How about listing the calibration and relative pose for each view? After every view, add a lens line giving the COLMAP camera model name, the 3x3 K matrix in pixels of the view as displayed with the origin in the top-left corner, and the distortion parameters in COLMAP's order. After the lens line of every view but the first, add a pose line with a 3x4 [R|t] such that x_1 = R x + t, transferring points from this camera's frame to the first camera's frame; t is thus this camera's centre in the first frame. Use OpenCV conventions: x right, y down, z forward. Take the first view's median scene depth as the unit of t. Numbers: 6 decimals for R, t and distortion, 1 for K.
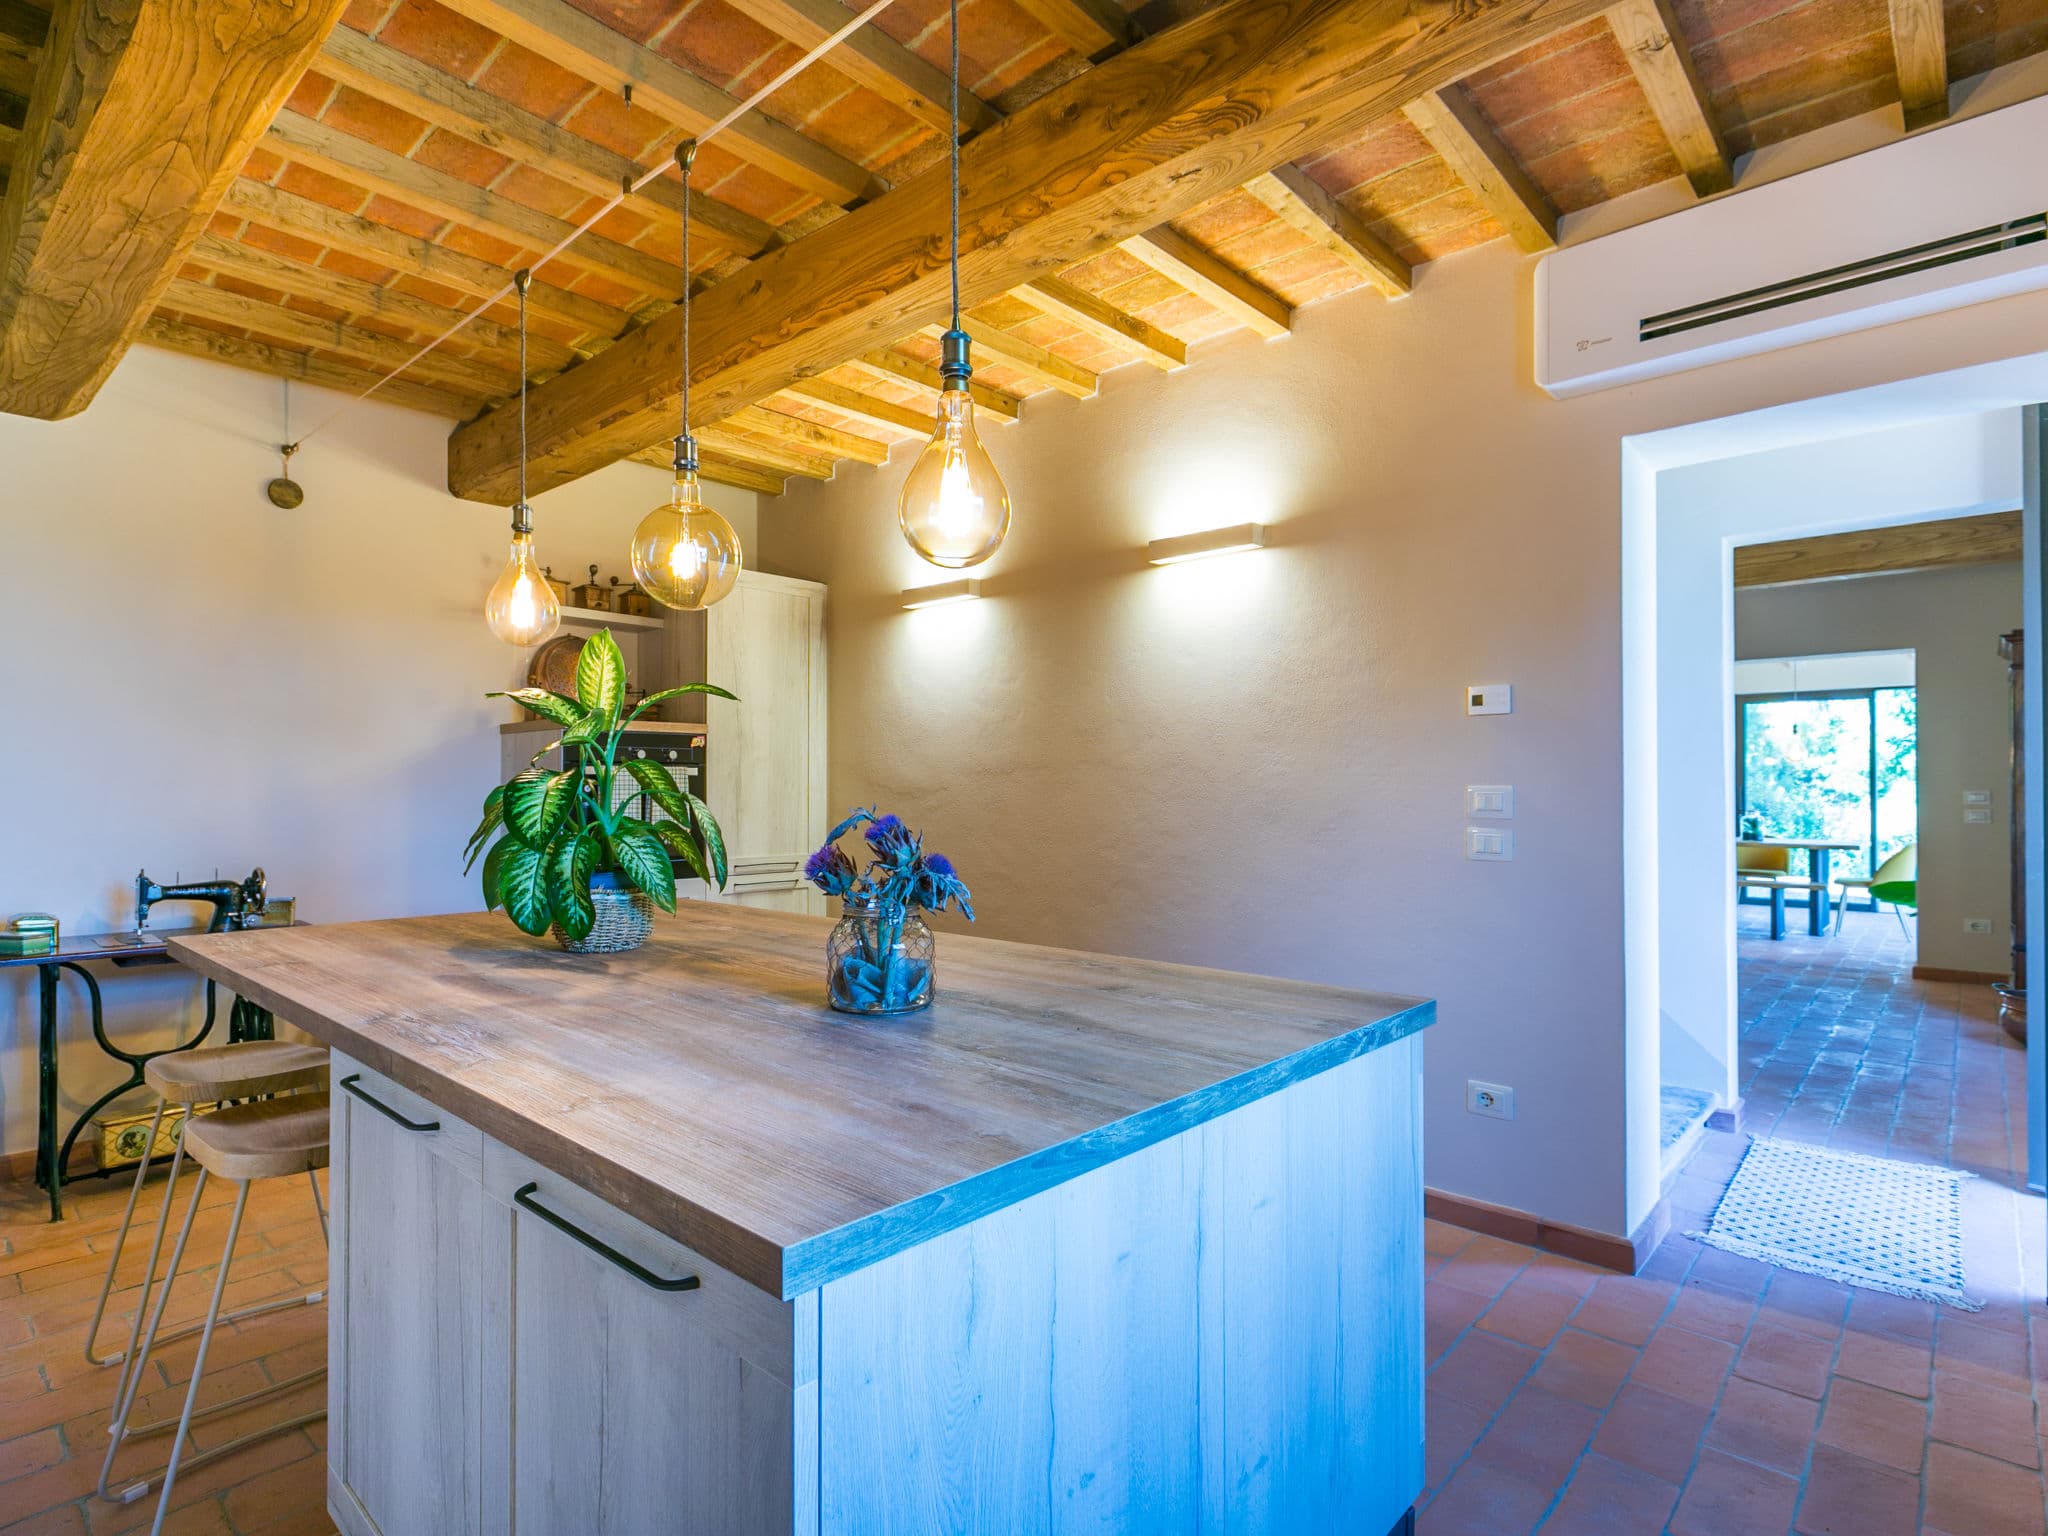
lens RADIAL K [[984.4, 0, 933.7], [0, 984.4, 773.5], [0, 0, 1]] dist [0.001476, -0.000740]
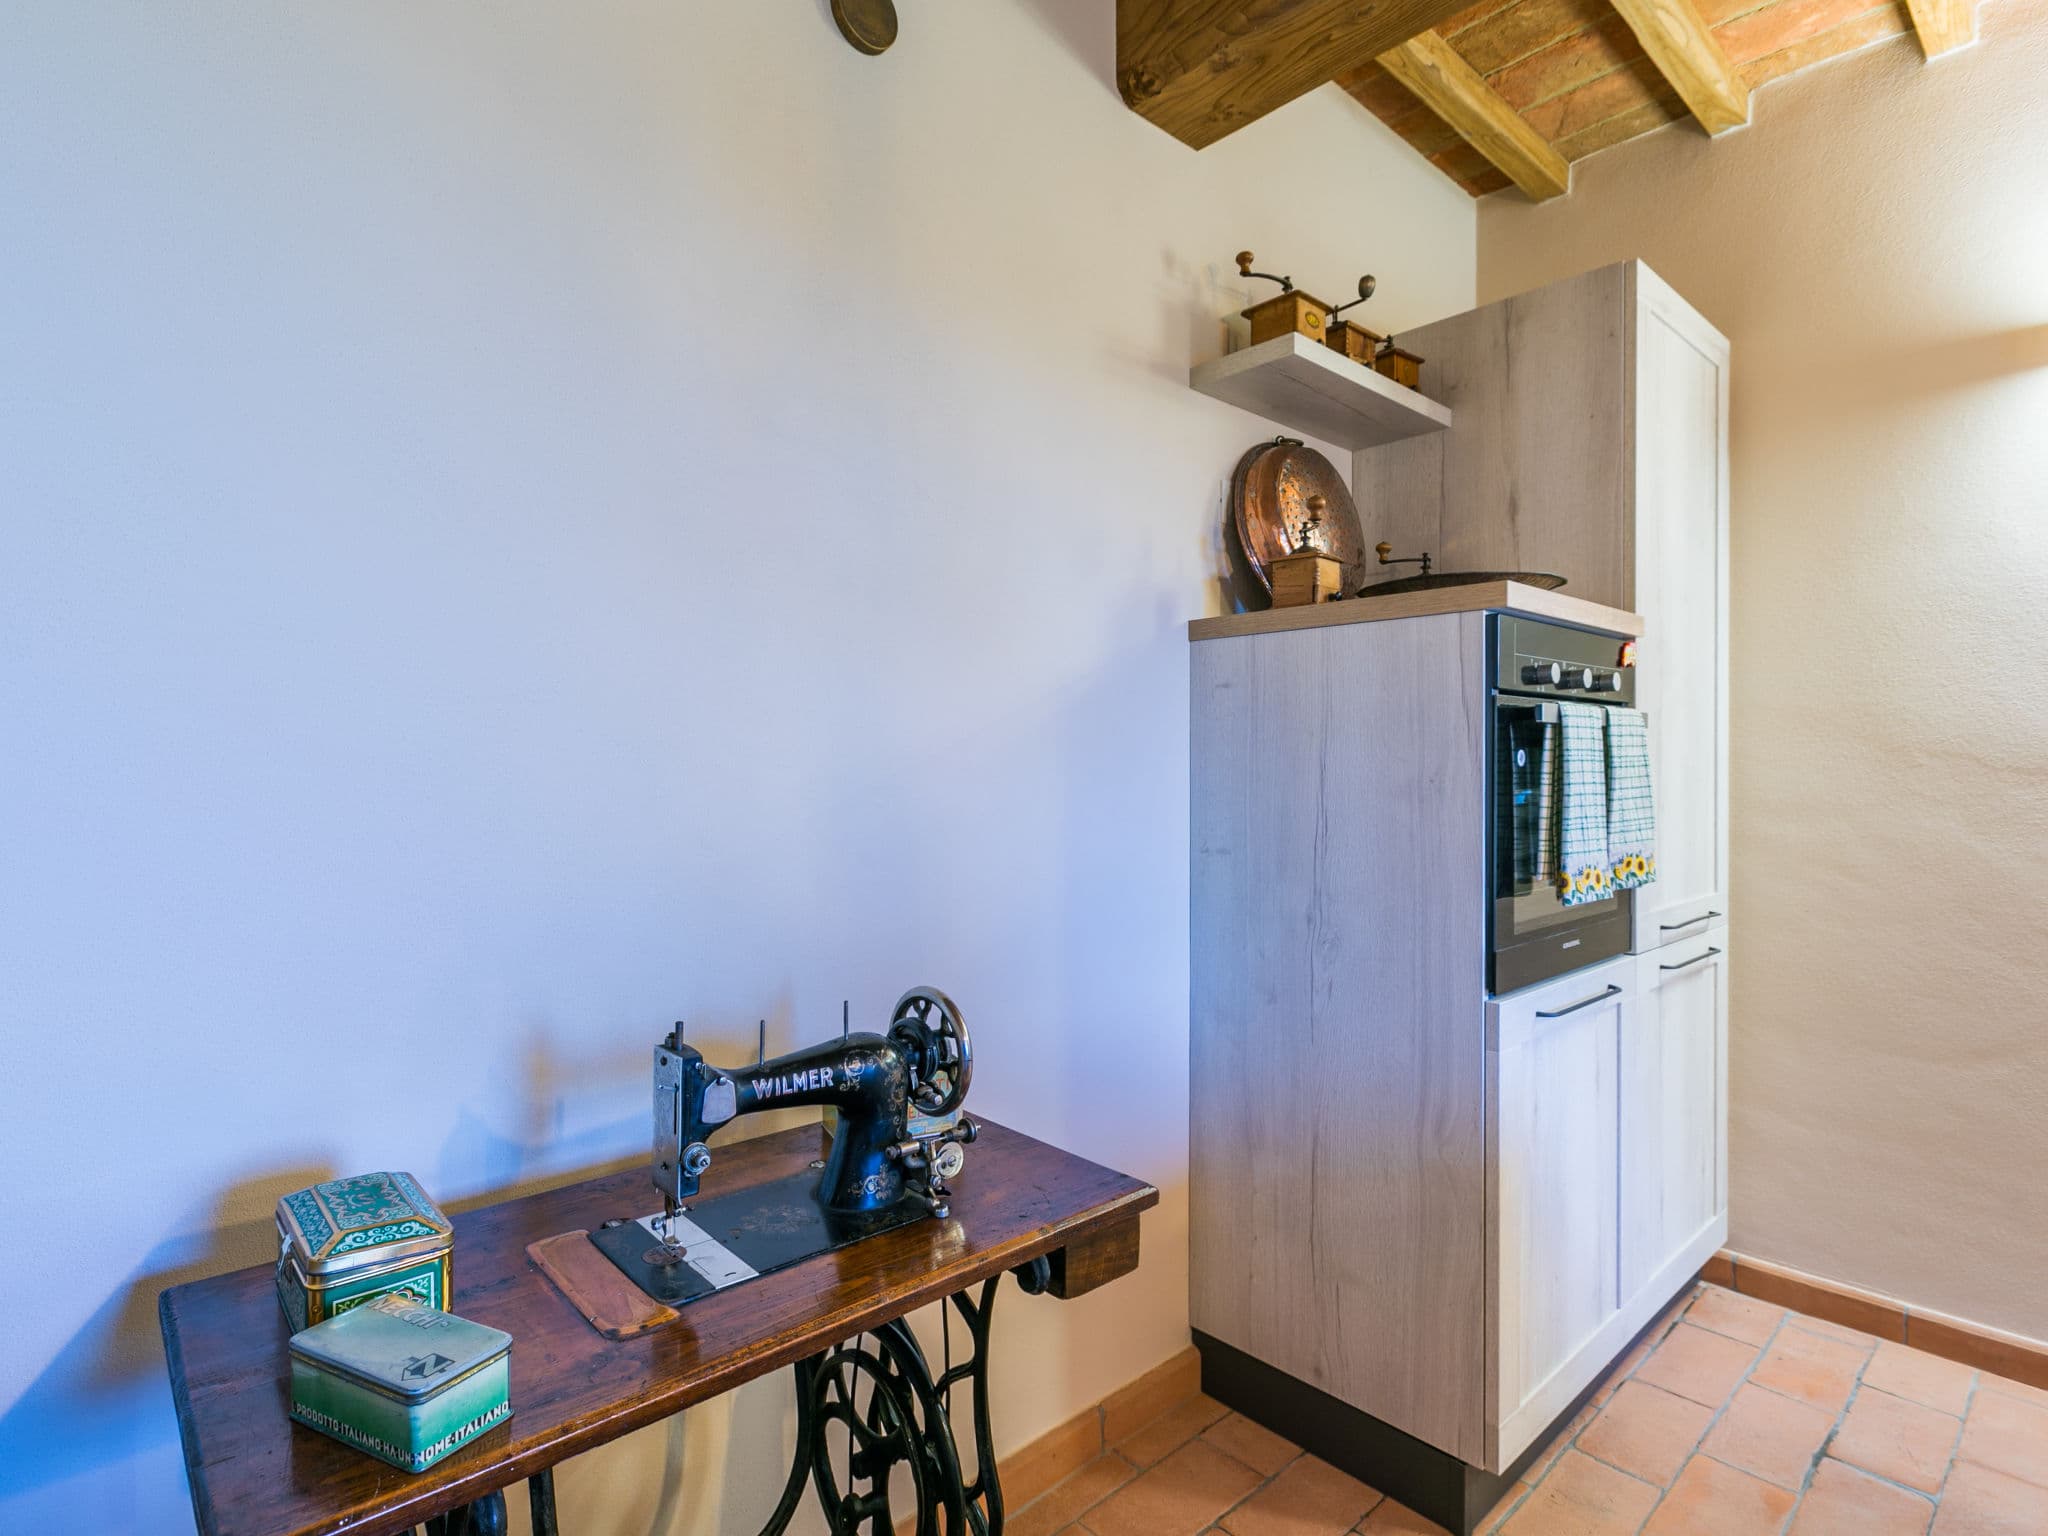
lens RADIAL K [[1036.9, 0, 988.0], [0, 1036.9, 765.8], [0, 0, 1]] dist [0.020796, -0.000132]
pose [[0.997547, -0.000214, -0.070002, -0.658197], [0.001526, 0.999824, 0.018688, 0.012512], [0.069985, -0.018749, 0.997372, 0.660797]]
